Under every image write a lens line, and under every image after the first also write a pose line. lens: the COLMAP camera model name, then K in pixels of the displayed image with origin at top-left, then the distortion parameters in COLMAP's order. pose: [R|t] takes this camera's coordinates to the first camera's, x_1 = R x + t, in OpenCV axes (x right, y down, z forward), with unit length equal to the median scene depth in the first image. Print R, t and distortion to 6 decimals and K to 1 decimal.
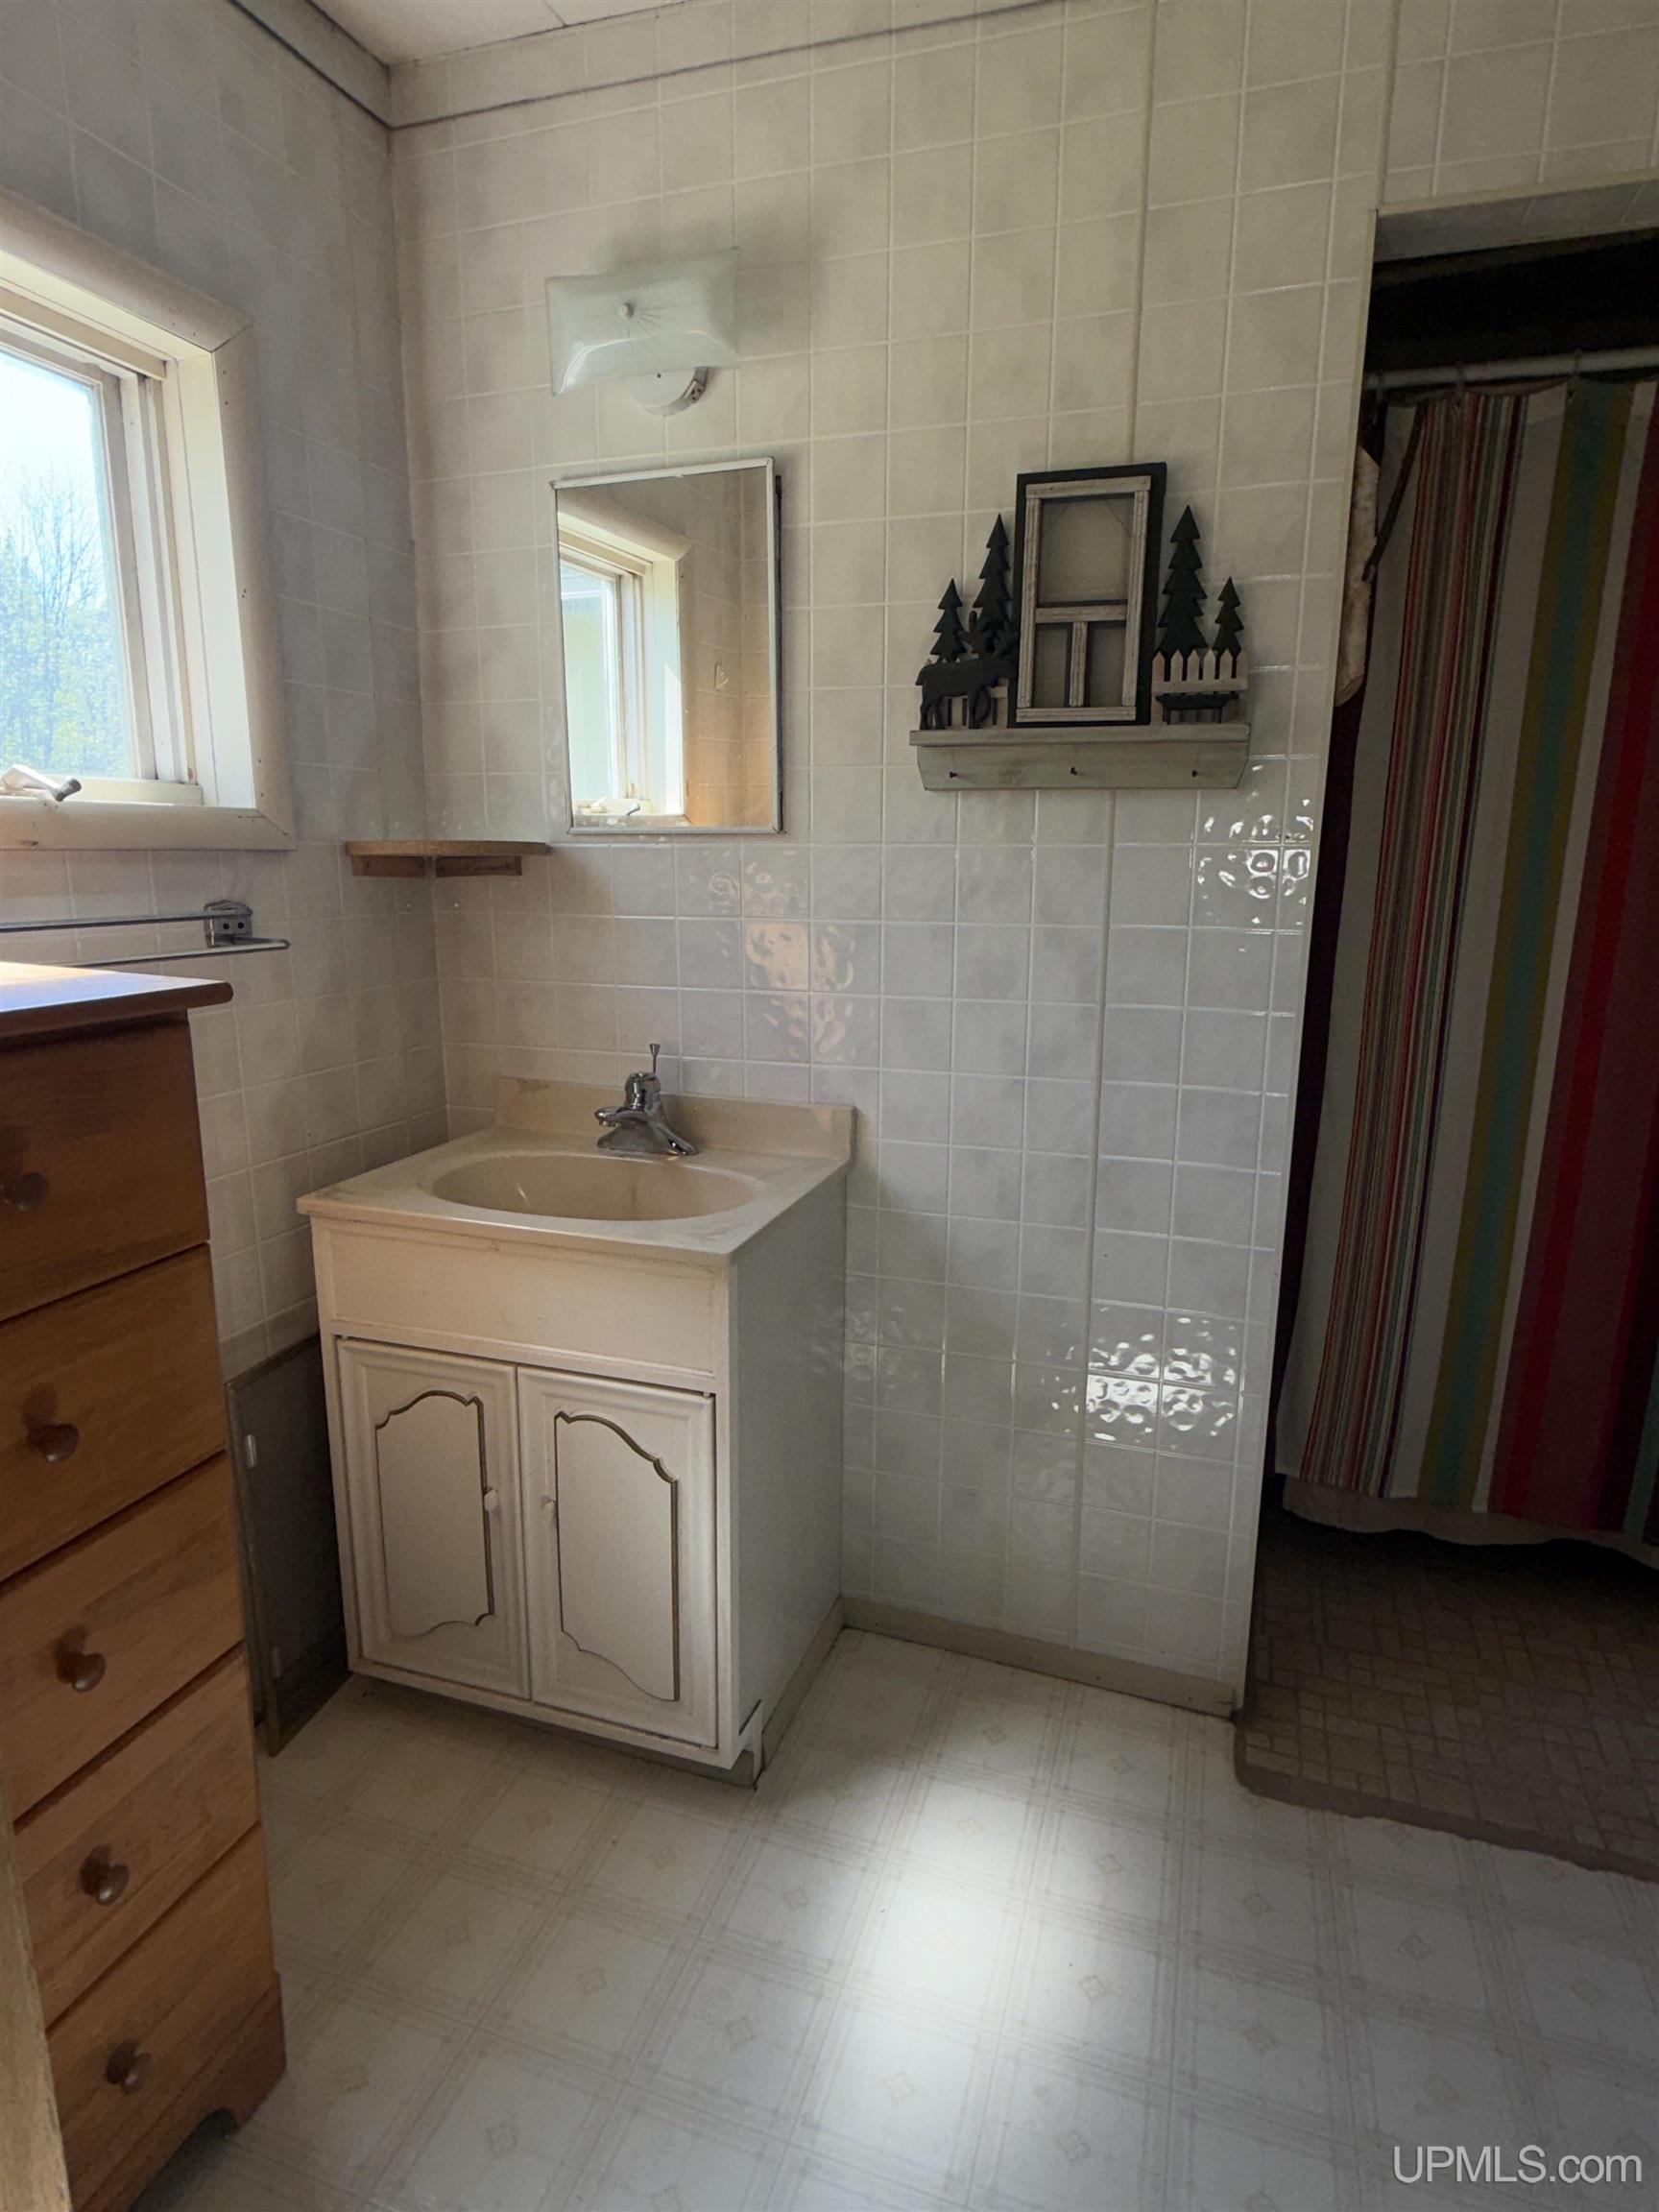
lens RADIAL K [[1210.8, 0, 835.0], [0, 1210.8, 1105.2], [0, 0, 1]] dist [-0.001179, -0.001400]
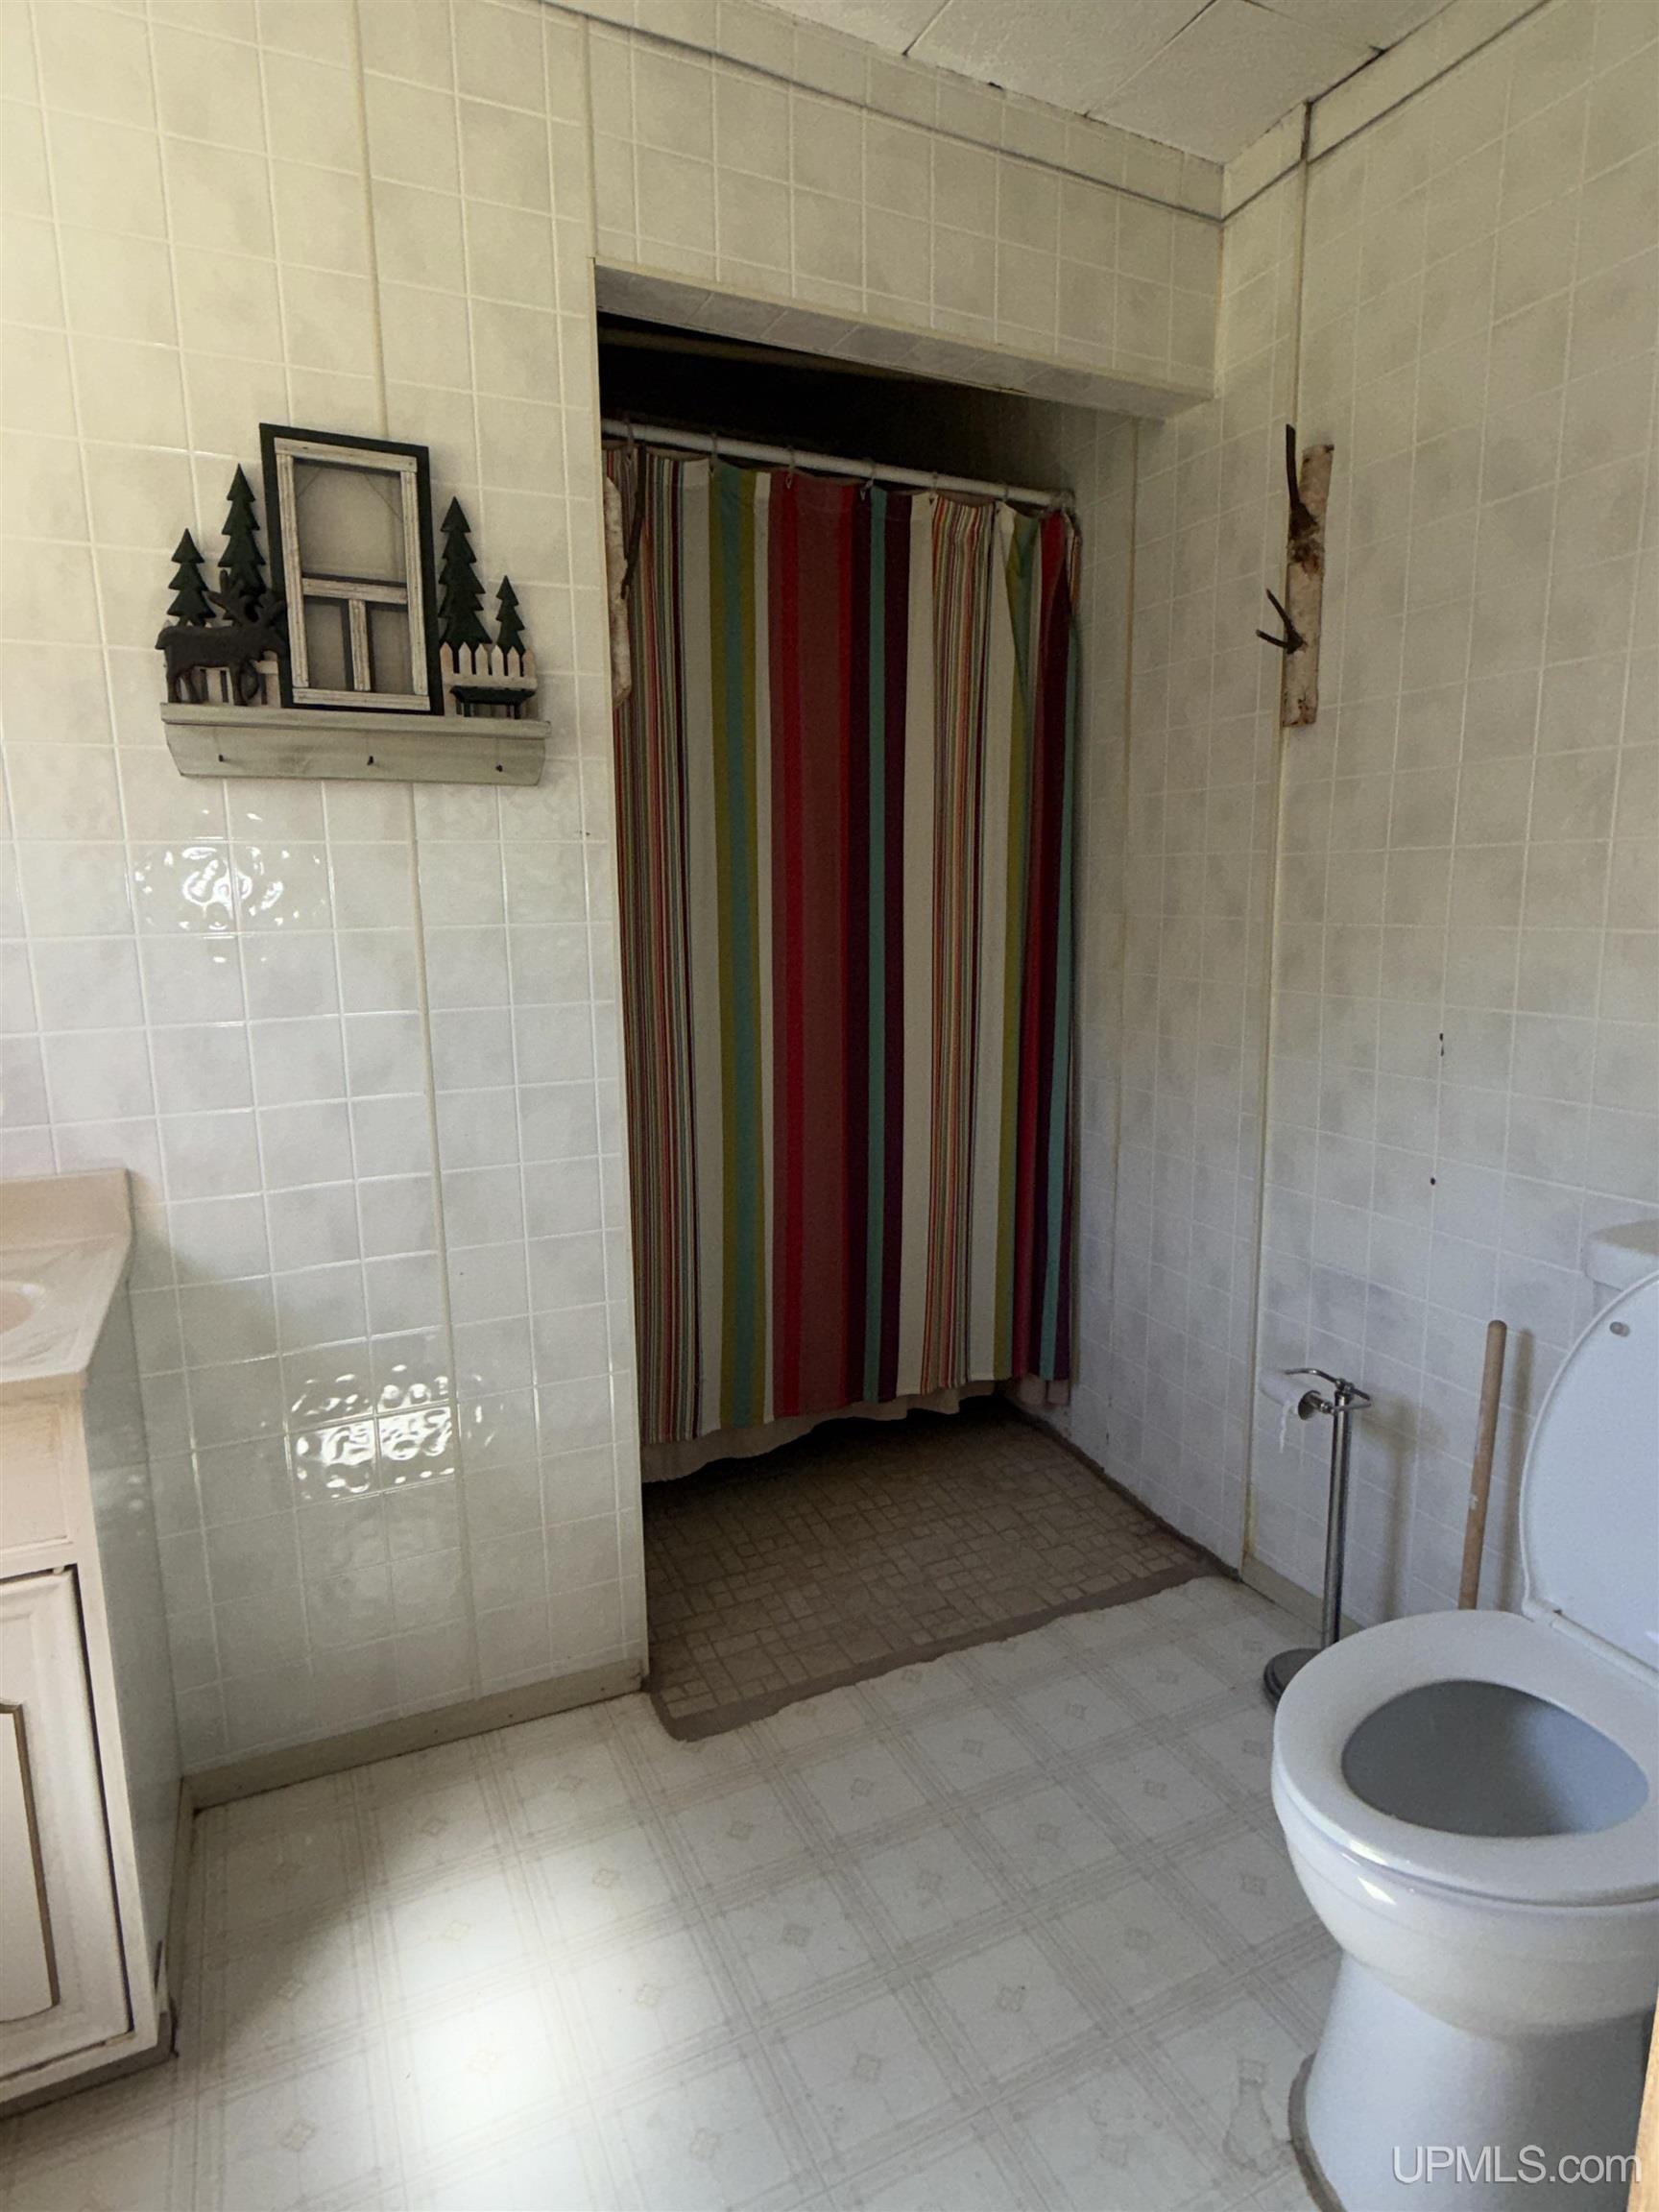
lens RADIAL K [[1210.8, 0, 835.1], [0, 1210.8, 1100.9], [0, 0, 1]] dist [-0.001179, -0.001400]
pose [[0.718103, -0.137507, 0.682217, -0.211633], [0.158422, 0.986848, 0.032152, 0.006905], [-0.677665, 0.084990, 0.730443, 0.104896]]
